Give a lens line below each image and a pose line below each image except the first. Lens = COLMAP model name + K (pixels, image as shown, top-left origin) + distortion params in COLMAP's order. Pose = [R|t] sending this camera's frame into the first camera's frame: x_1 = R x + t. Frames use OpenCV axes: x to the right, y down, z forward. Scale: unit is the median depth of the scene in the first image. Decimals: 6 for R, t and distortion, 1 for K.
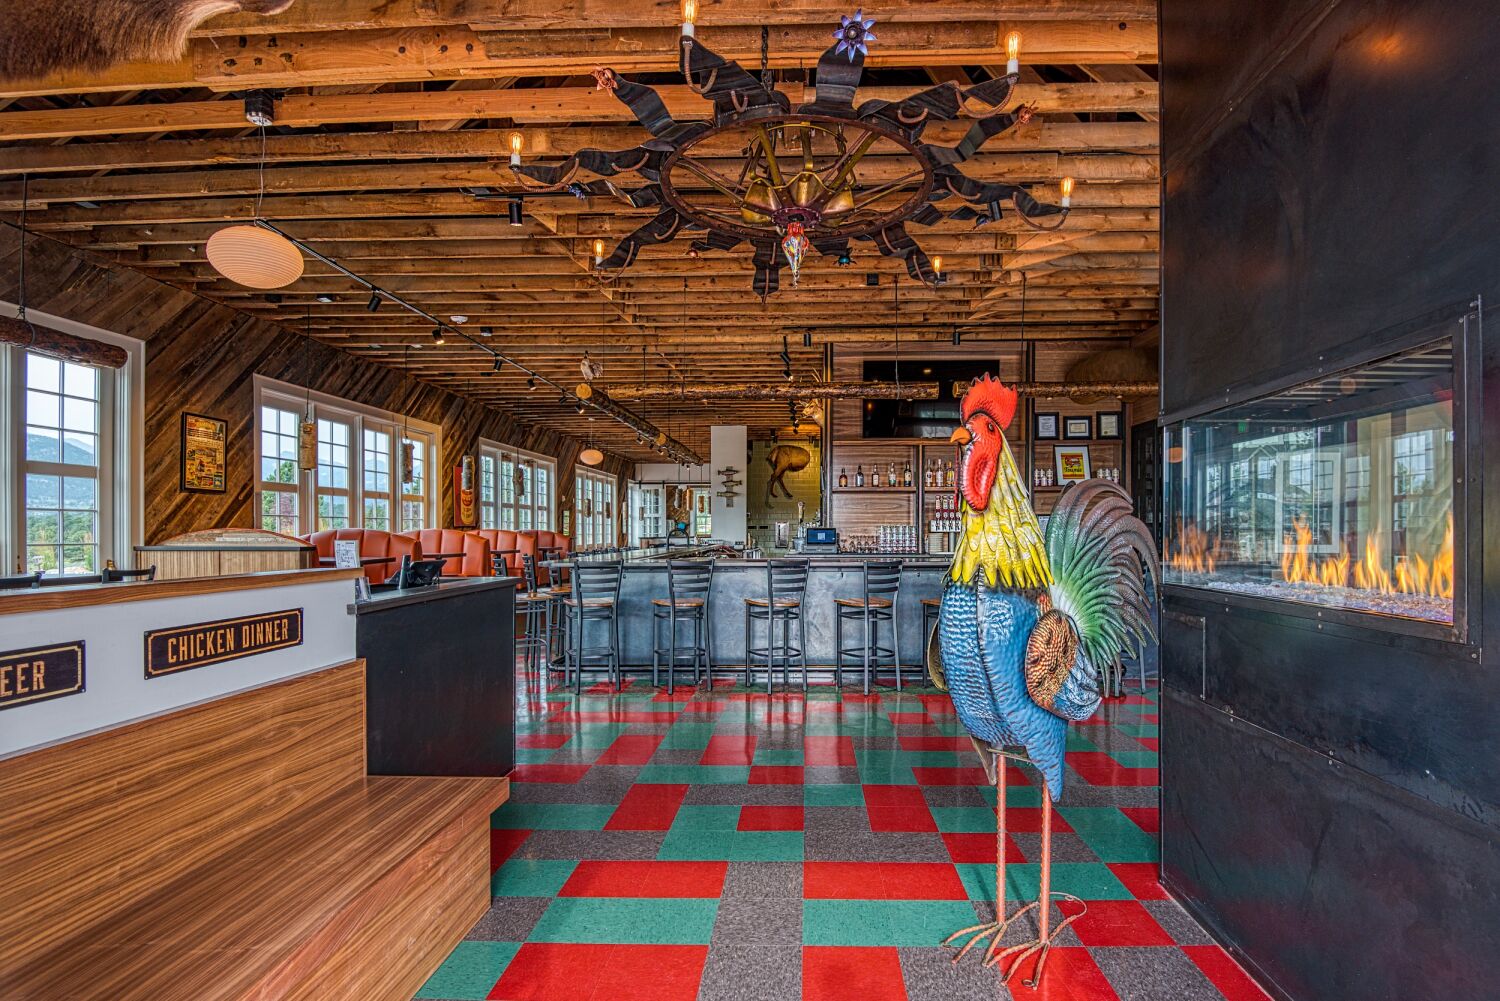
lens RADIAL K [[726.5, 0, 808.7], [0, 726.5, 538.4], [0, 0, 1]] dist [-0.026212, -0.000818]
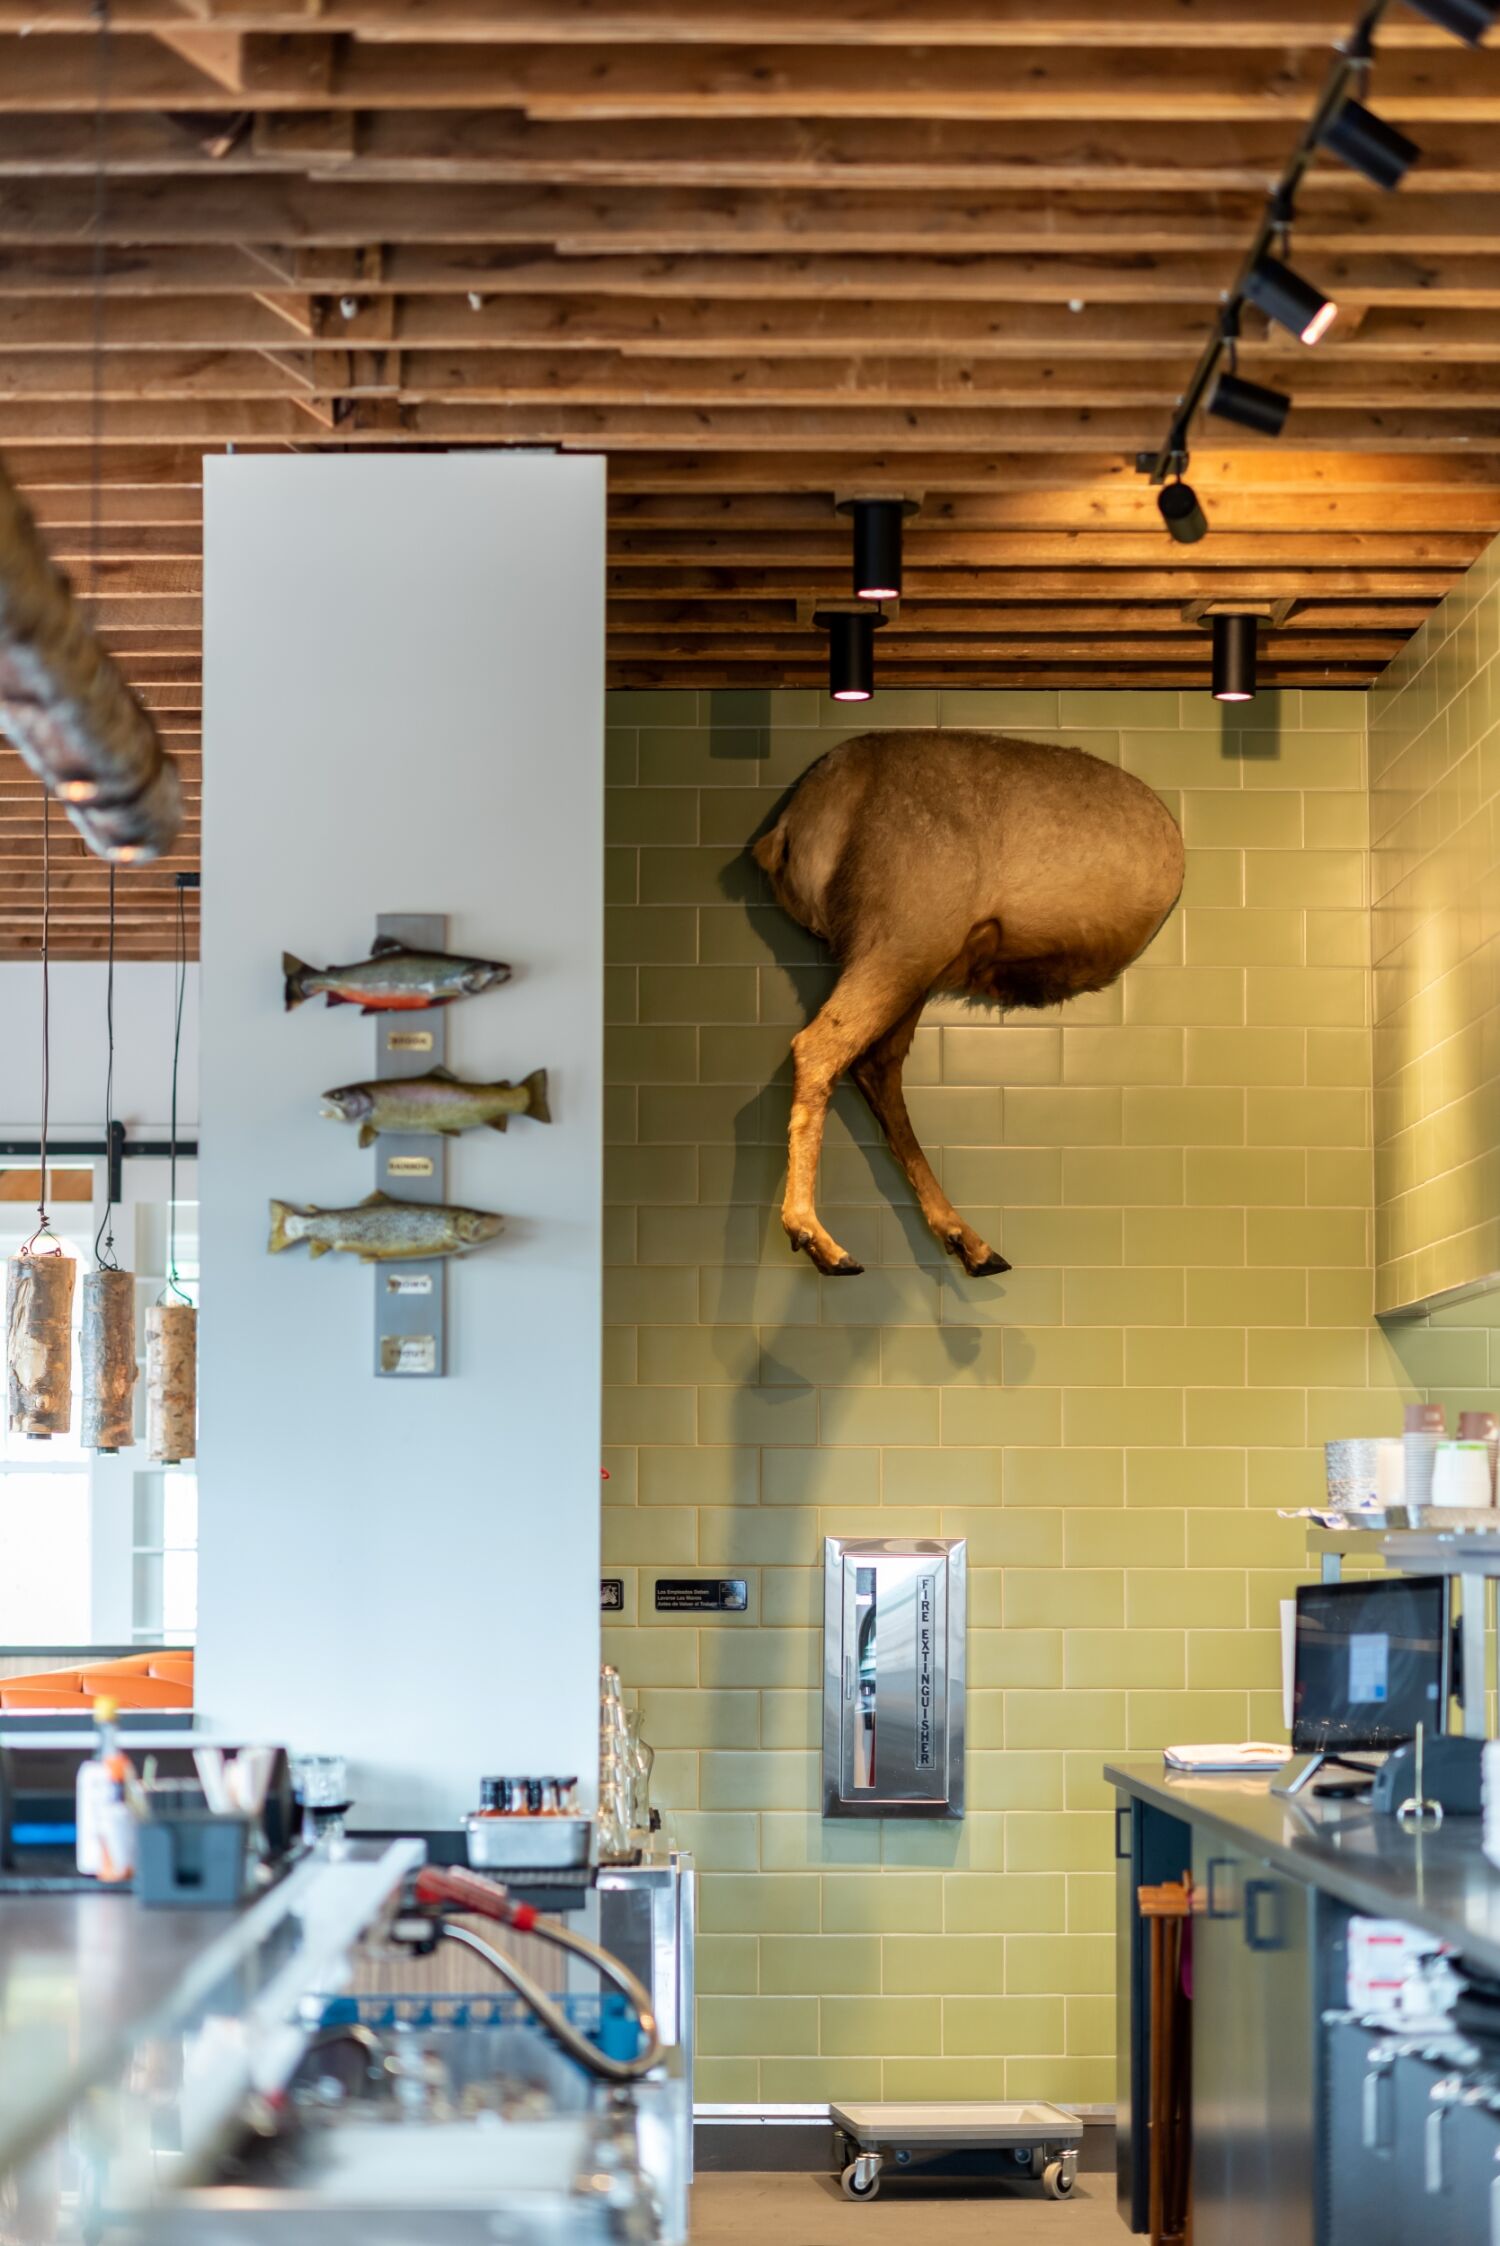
lens RADIAL K [[5295.7, 0, 740.5], [0, 5295.7, 1126.5], [0, 0, 1]] dist [-0.082659, 0.000000]
pose [[0.999853, -0.001175, 0.017134, -0.135791], [0.002739, 0.995799, -0.091522, -0.024323], [-0.016954, 0.091556, 0.995656, 0.616316]]
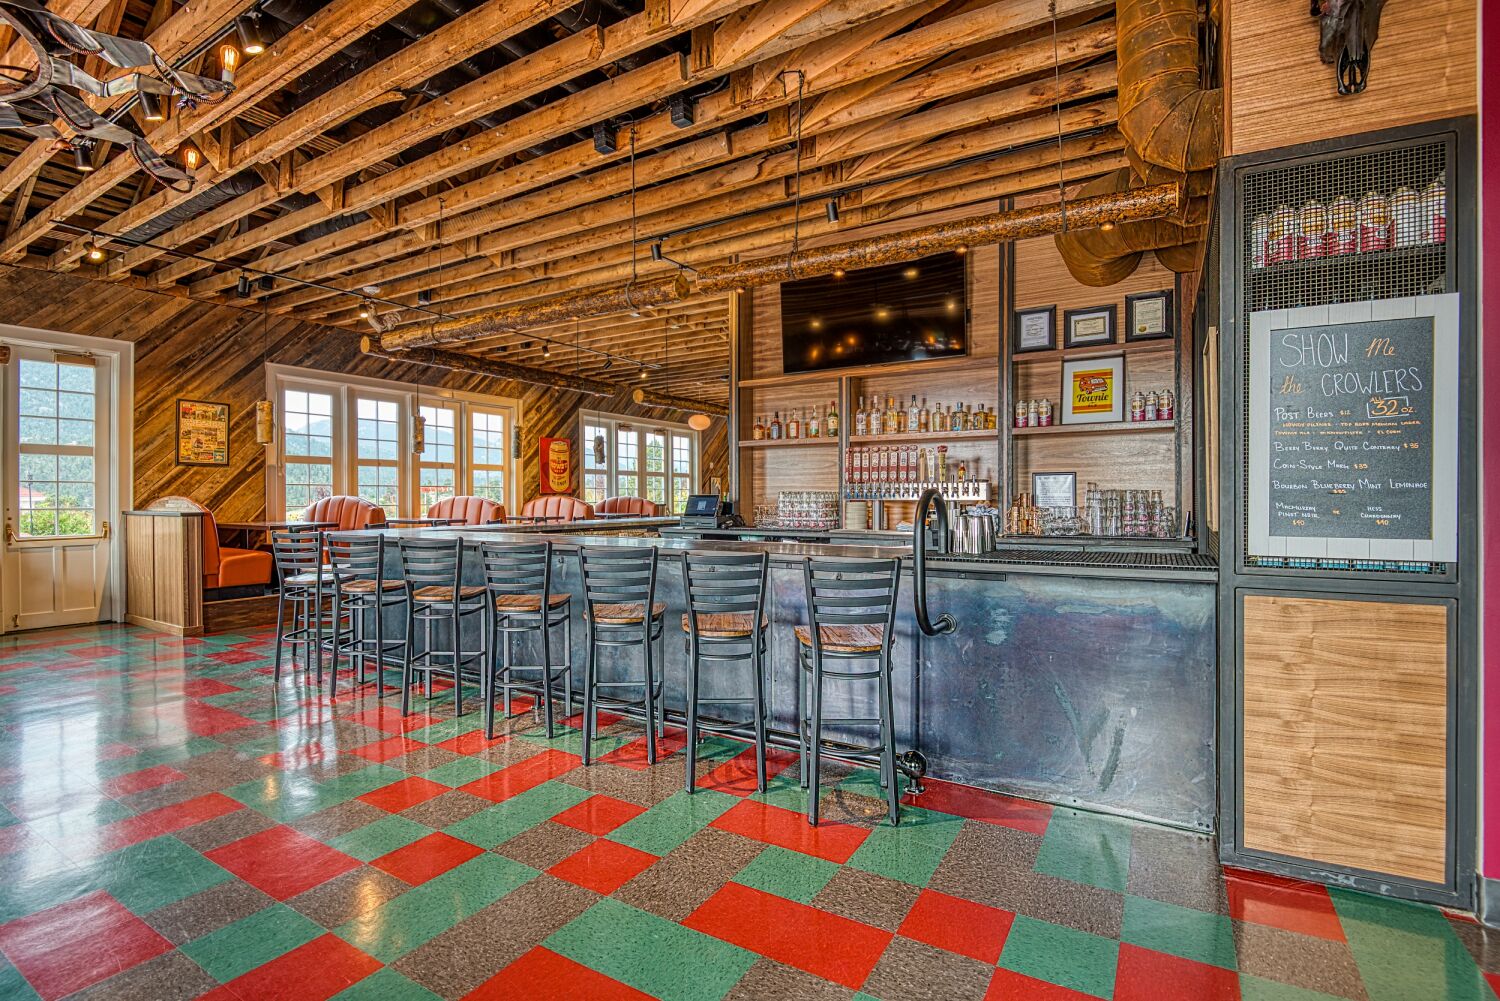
lens RADIAL K [[727.5, 0, 762.5], [0, 727.5, 494.6], [0, 0, 1]] dist [-0.004642, -0.002752]
pose [[0.859708, -0.002177, -0.510782, 0.419657], [-0.005418, 0.999896, -0.013380, -0.004037], [0.510757, 0.014270, 0.859606, 0.326385]]
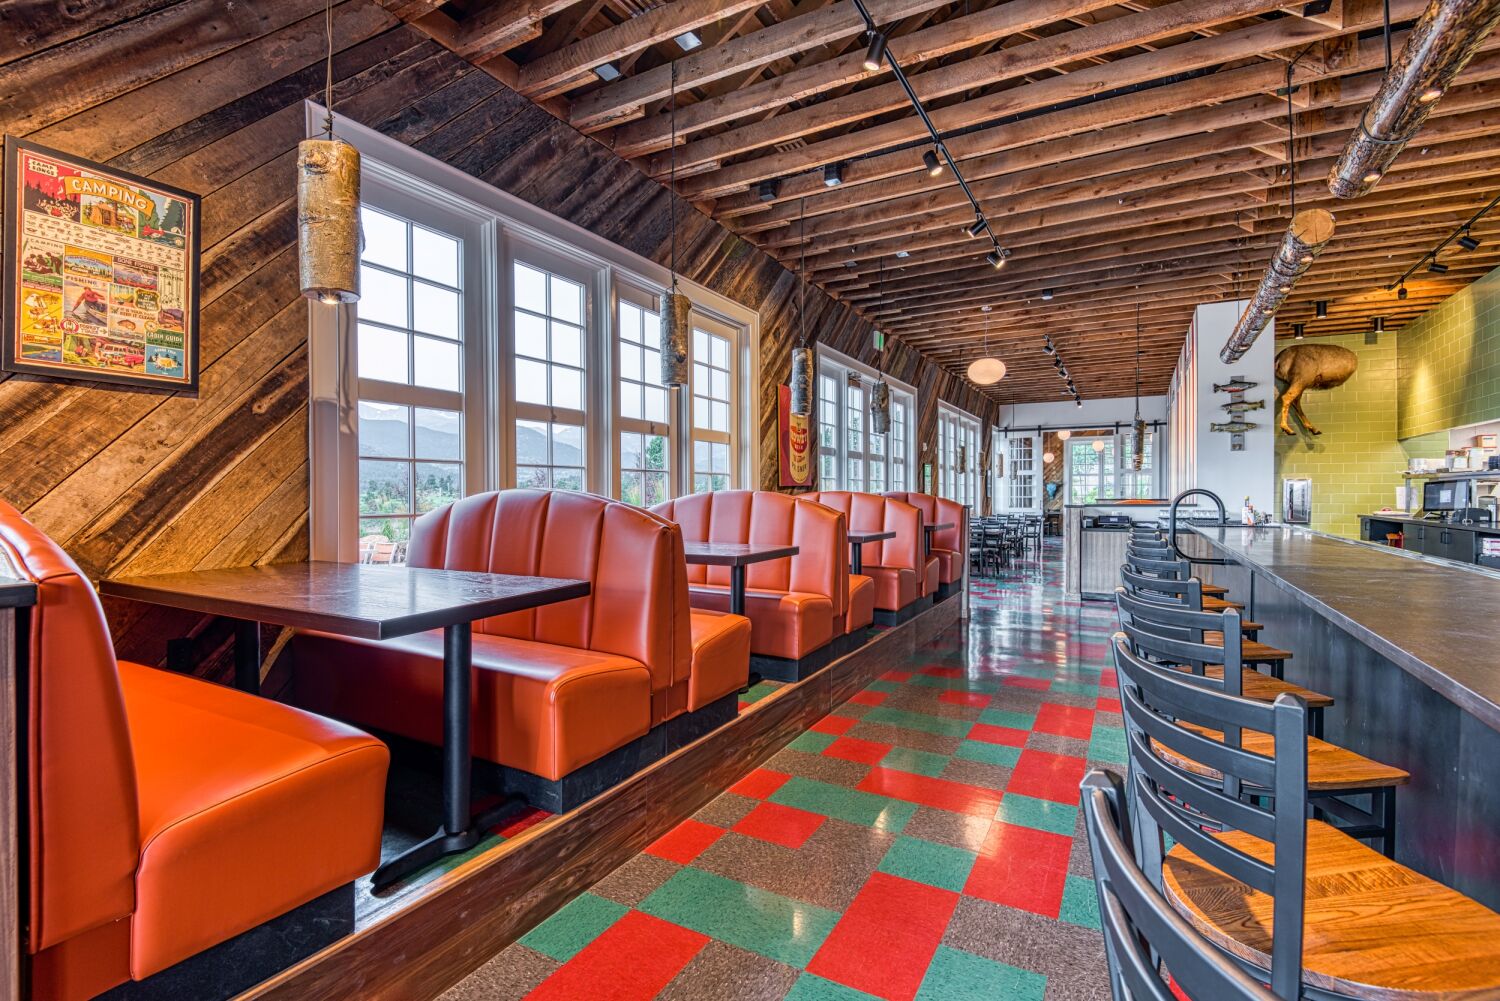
lens RADIAL K [[685.2, 0, 753.7], [0, 685.2, 502.3], [0, 0, 1]] dist [-0.021768, -0.002262]
pose [[0.875390, 0.005158, -0.483390, -0.306241], [-0.003796, 0.999986, 0.003796, -0.007227], [0.483402, -0.001488, 0.875397, 0.642045]]
